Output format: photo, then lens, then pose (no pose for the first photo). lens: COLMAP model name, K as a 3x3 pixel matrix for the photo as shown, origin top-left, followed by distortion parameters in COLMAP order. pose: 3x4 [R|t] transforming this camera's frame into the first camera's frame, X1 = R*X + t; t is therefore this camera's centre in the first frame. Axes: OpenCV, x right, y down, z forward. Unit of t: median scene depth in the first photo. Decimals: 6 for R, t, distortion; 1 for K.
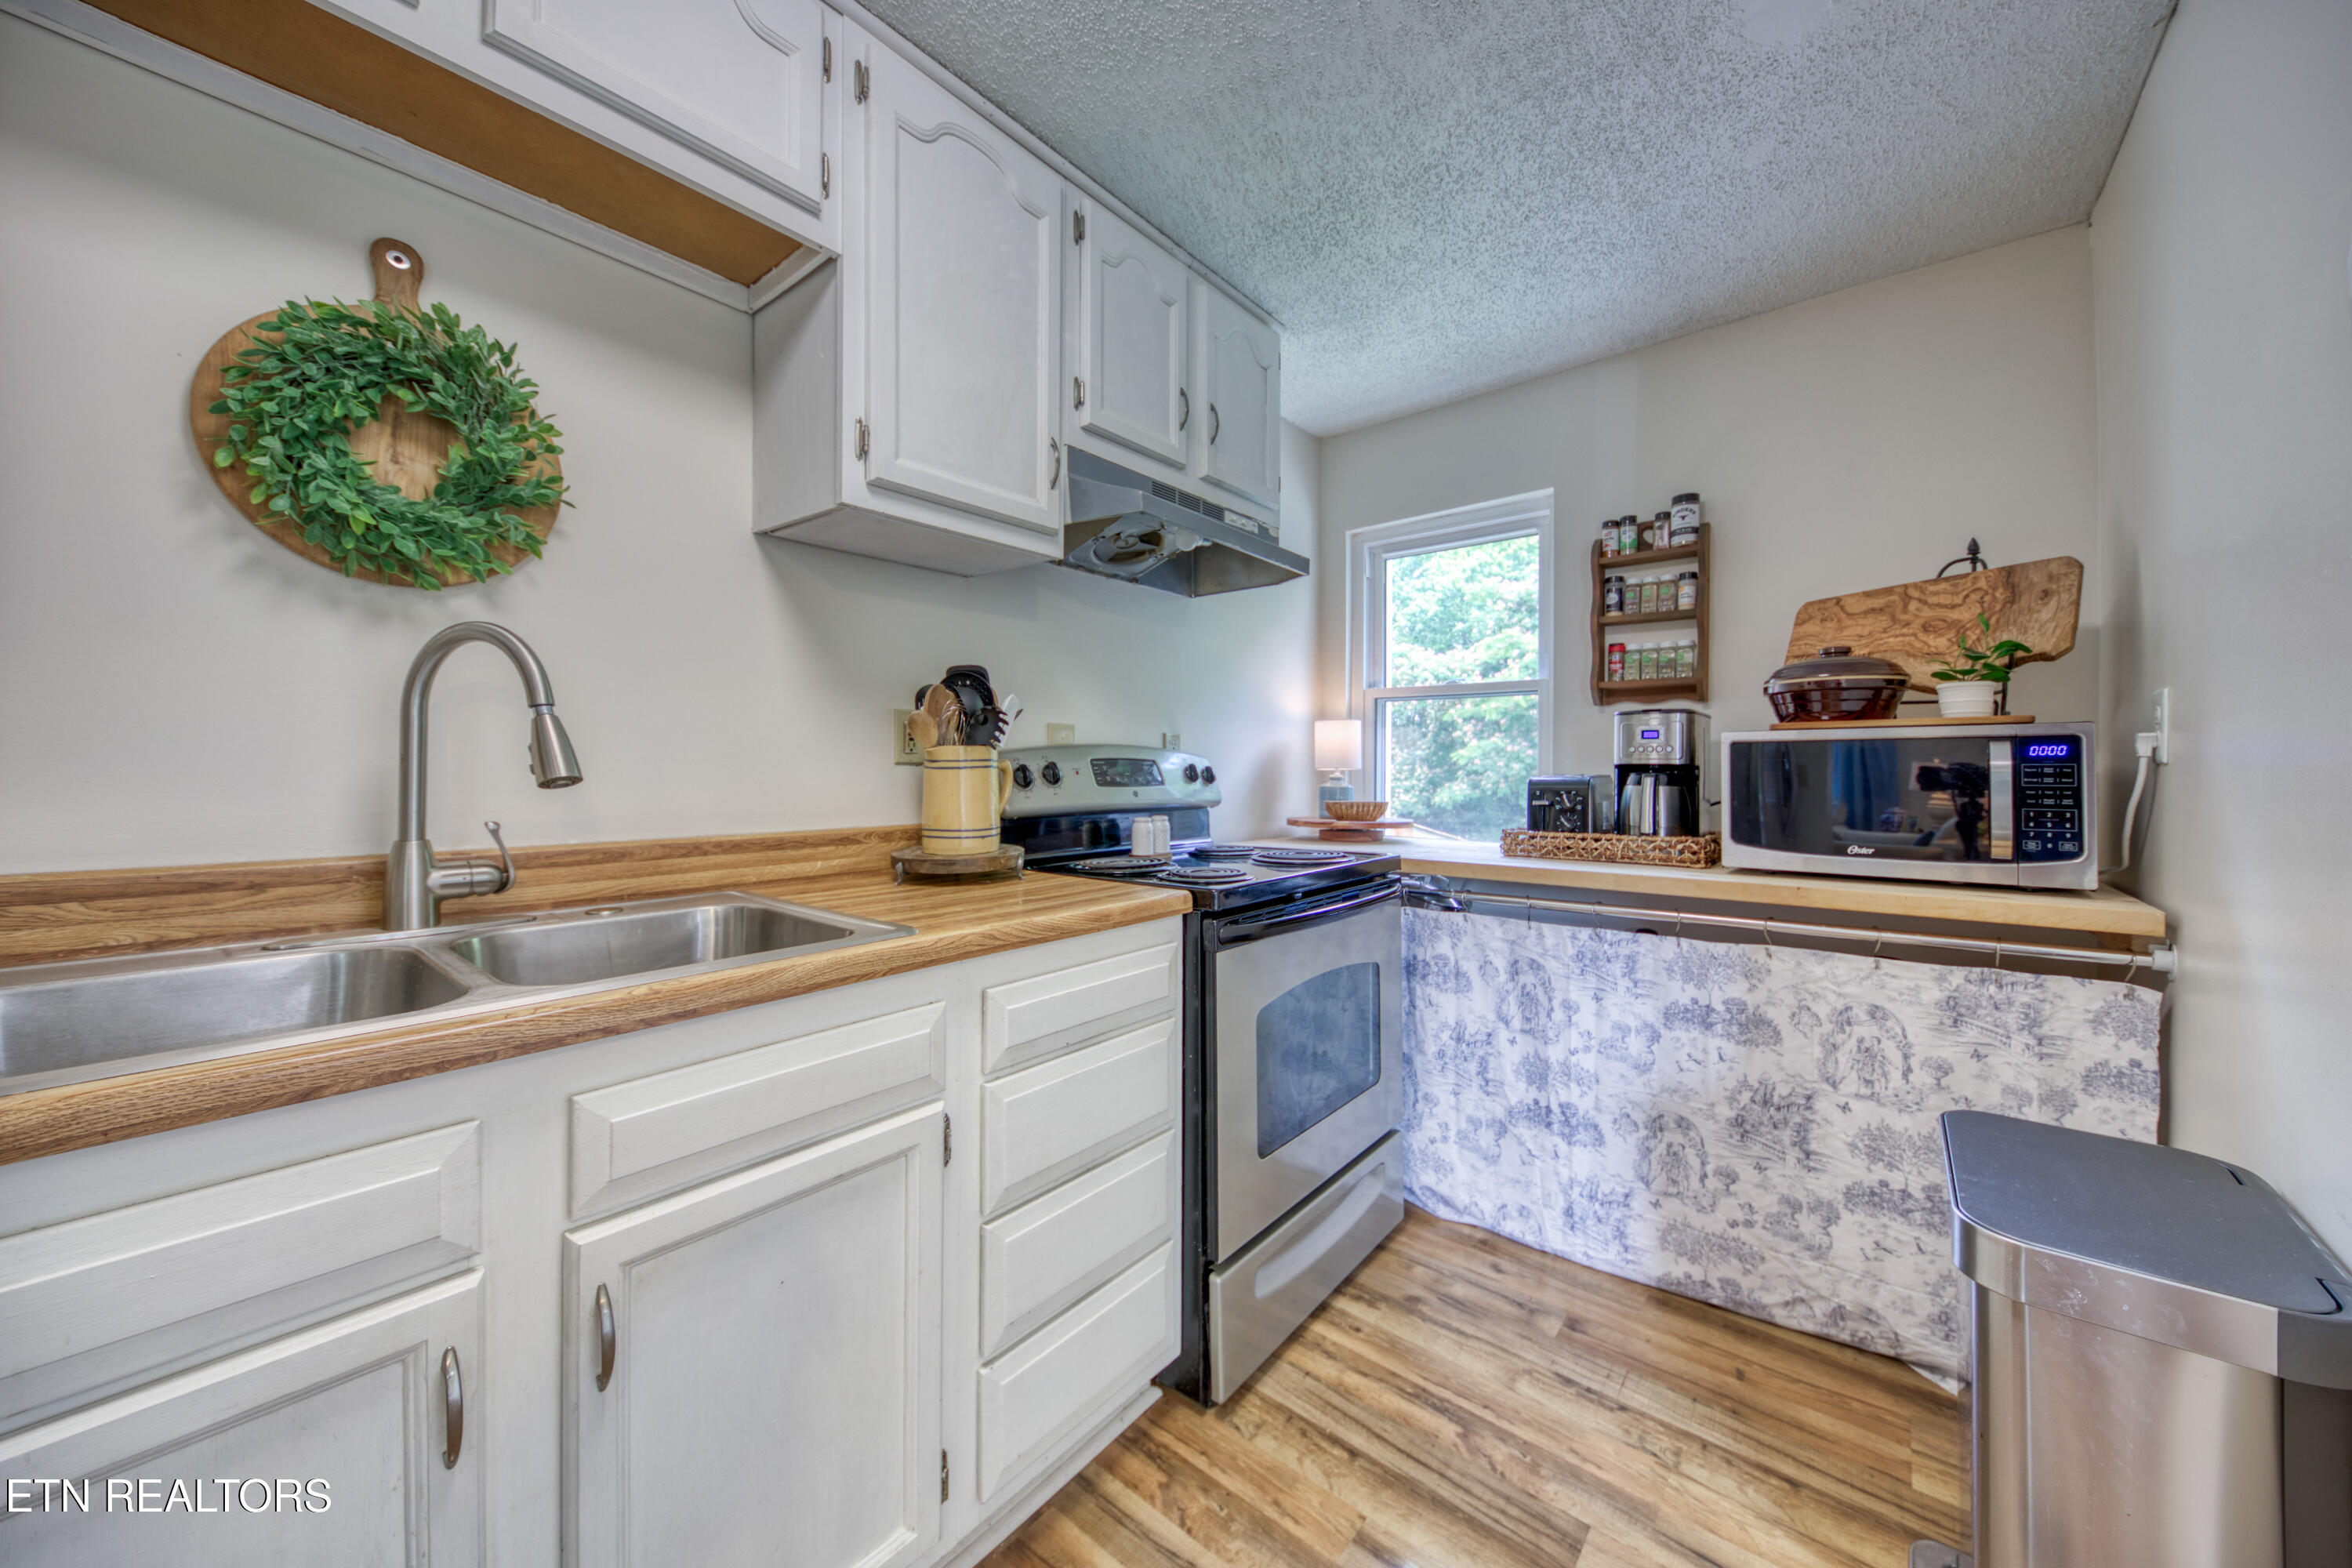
lens RADIAL K [[802.6, 0, 1219.7], [0, 802.6, 763.4], [0, 0, 1]] dist [0.005788, -0.002724]
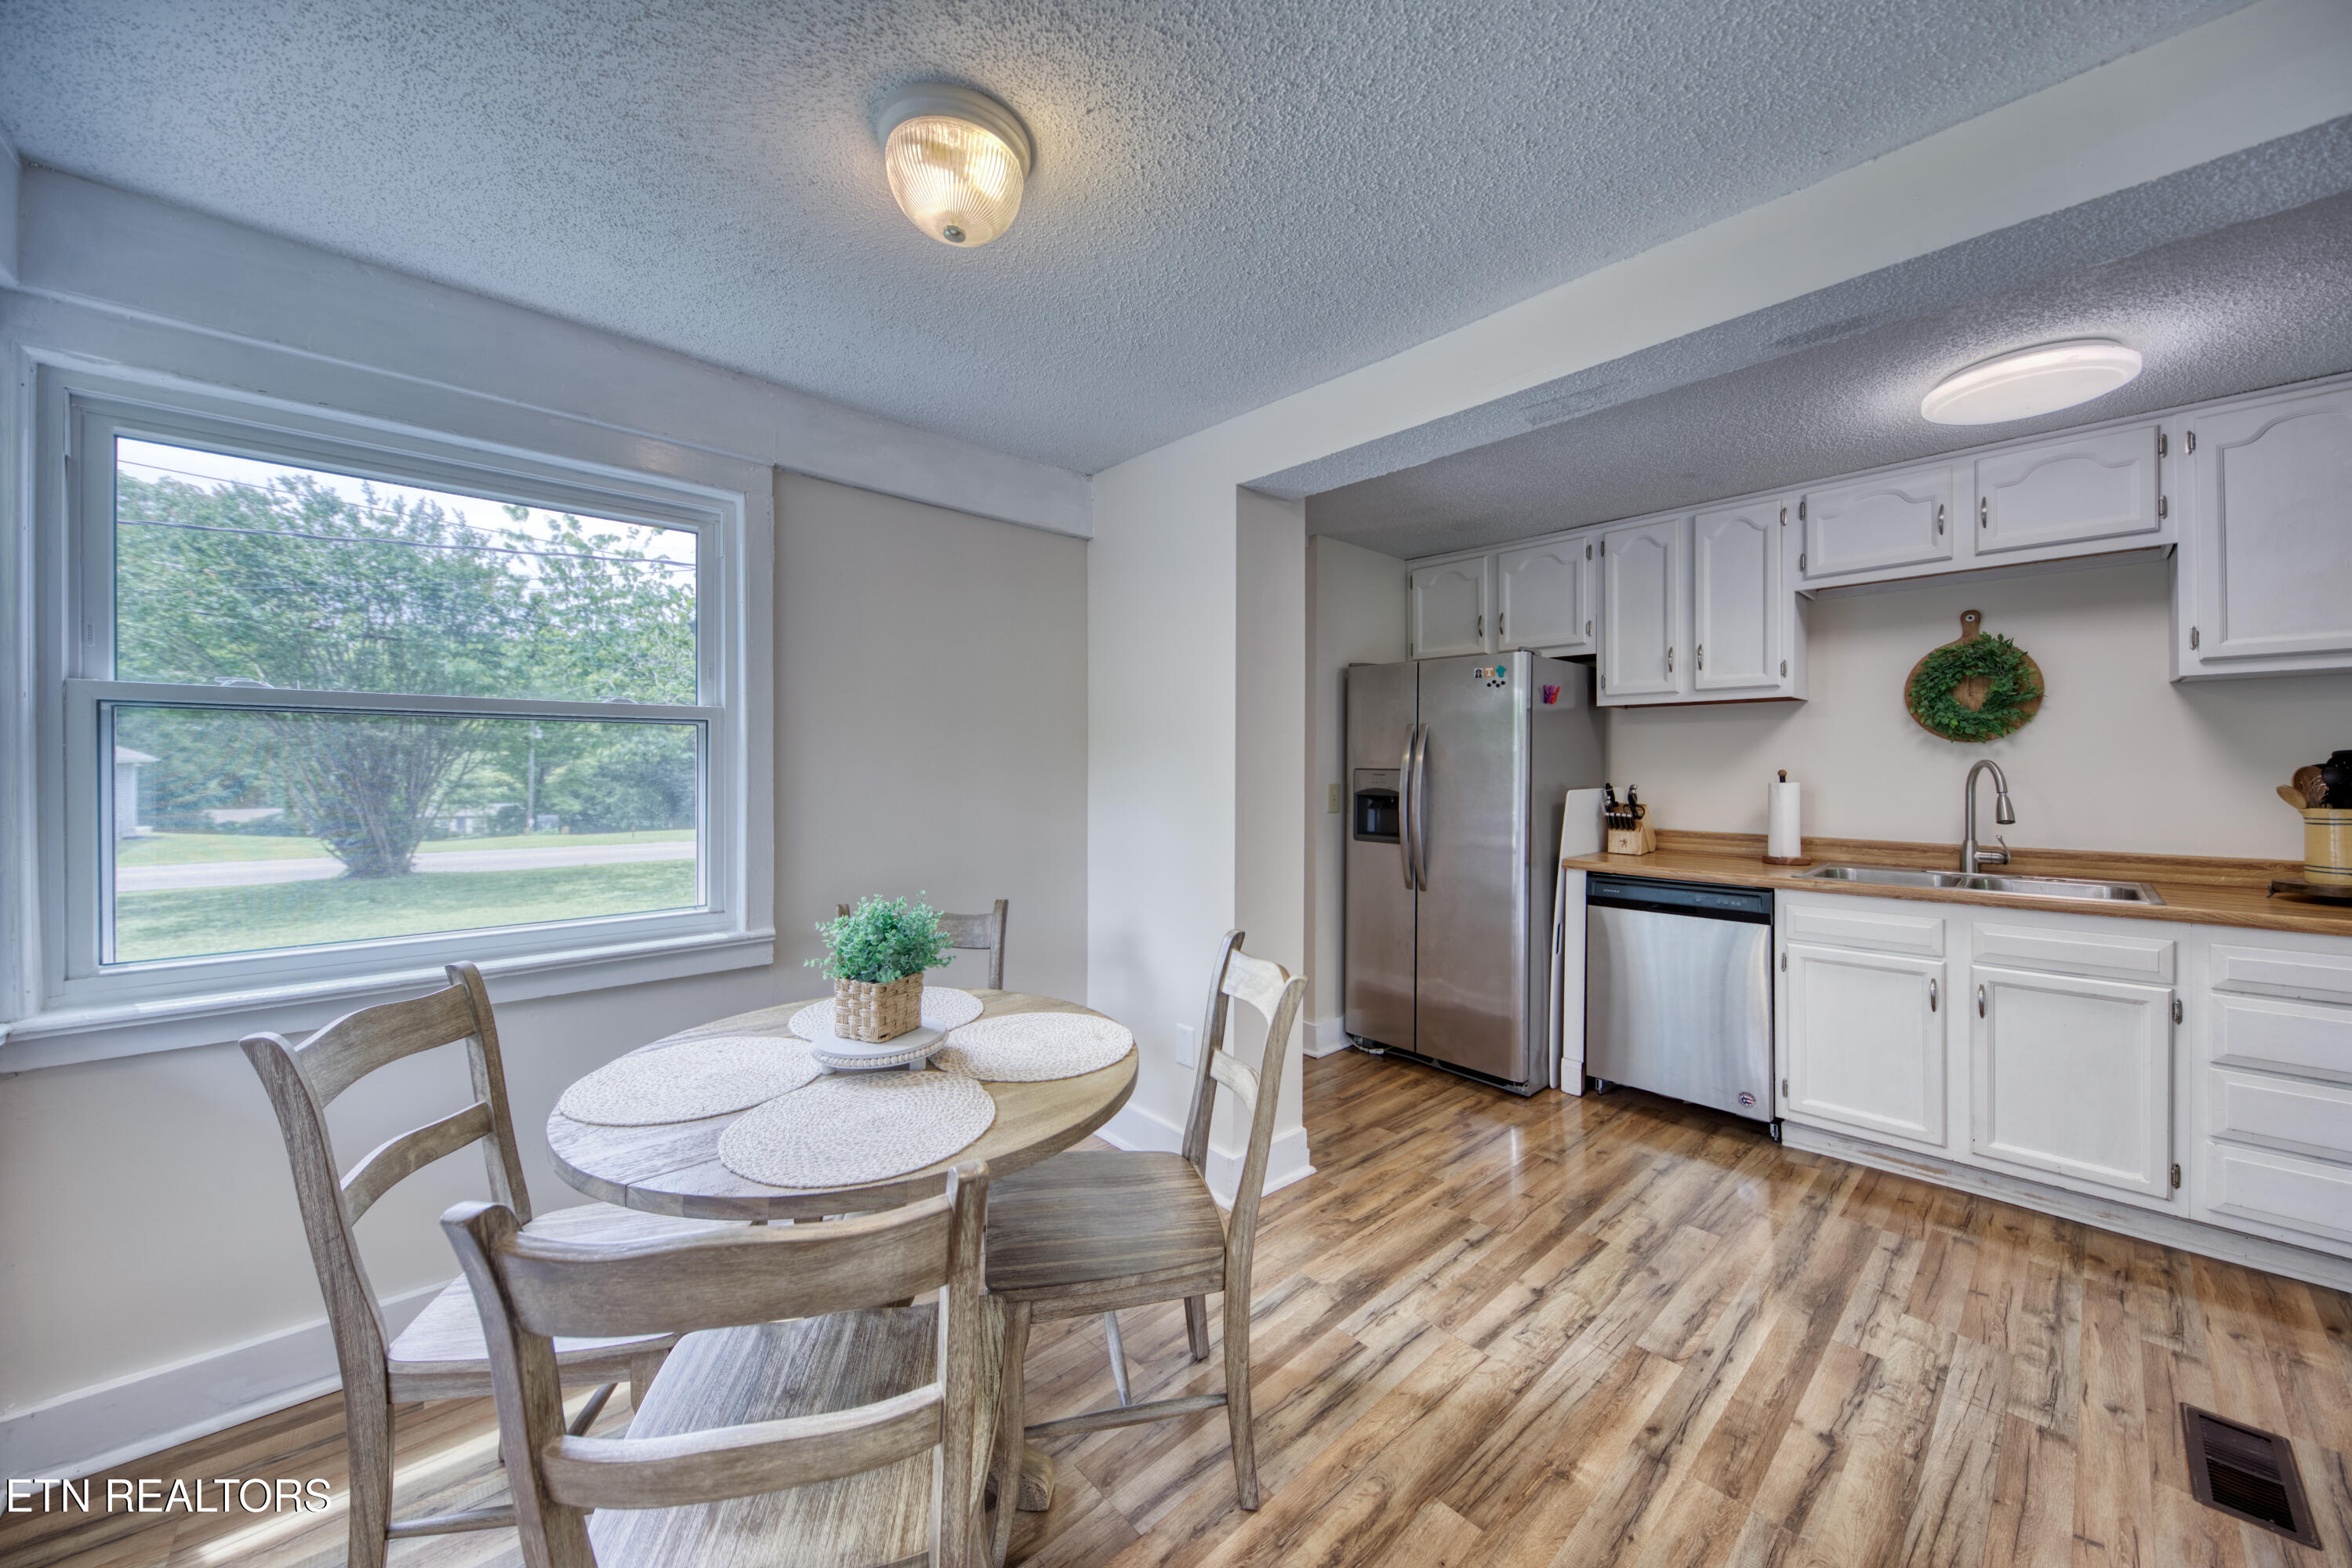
lens RADIAL K [[843.4, 0, 1171.1], [0, 843.4, 769.3], [0, 0, 1]] dist [-0.000456, -0.000246]
pose [[-0.167575, -0.001941, -0.985857, 2.226317], [0.007103, 0.999970, -0.003176, -0.151771], [0.985834, -0.007534, -0.167556, -1.161456]]
